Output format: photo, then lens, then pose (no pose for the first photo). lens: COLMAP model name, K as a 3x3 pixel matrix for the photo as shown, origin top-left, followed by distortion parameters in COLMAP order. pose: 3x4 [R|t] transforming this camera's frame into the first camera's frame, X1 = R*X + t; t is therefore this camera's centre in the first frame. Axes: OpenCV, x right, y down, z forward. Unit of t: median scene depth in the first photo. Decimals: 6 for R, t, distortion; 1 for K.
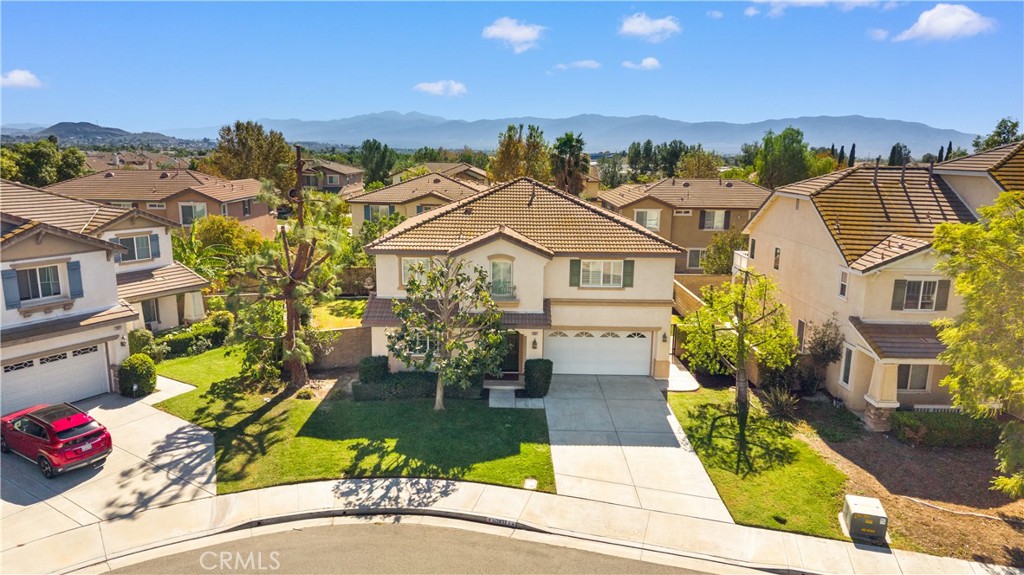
lens RADIAL K [[690.7, 0, 512.0], [0, 690.7, 287.5], [0, 0, 1]] dist [0.000774, 0.000503]
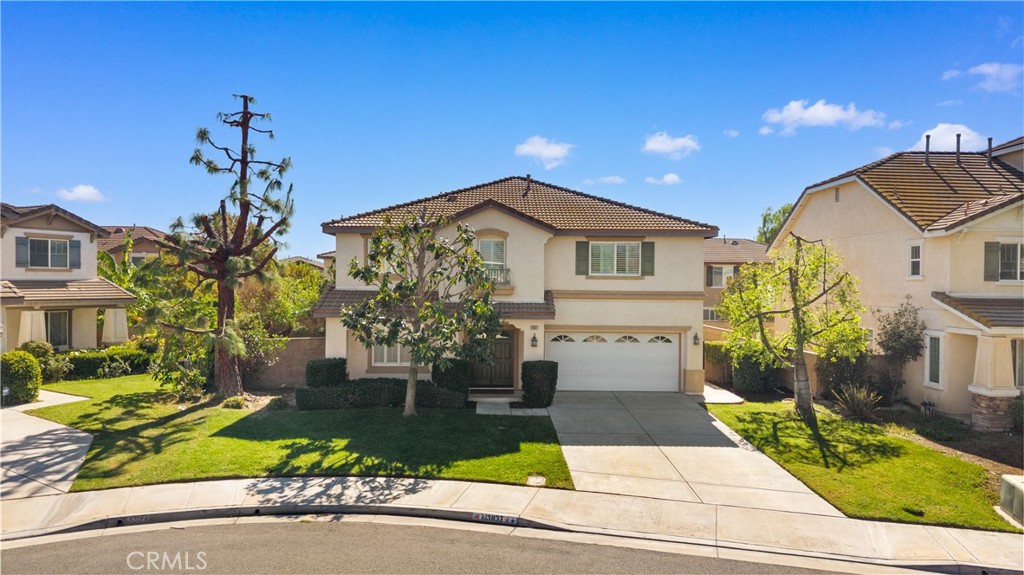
lens RADIAL K [[690.7, 0, 512.0], [0, 690.7, 287.5], [0, 0, 1]] dist [0.000774, 0.000503]
pose [[0.999787, -0.004877, 0.020034, -0.009492], [0.008657, 0.981125, -0.193182, 0.205149], [-0.018714, 0.193314, 0.980958, 0.255569]]
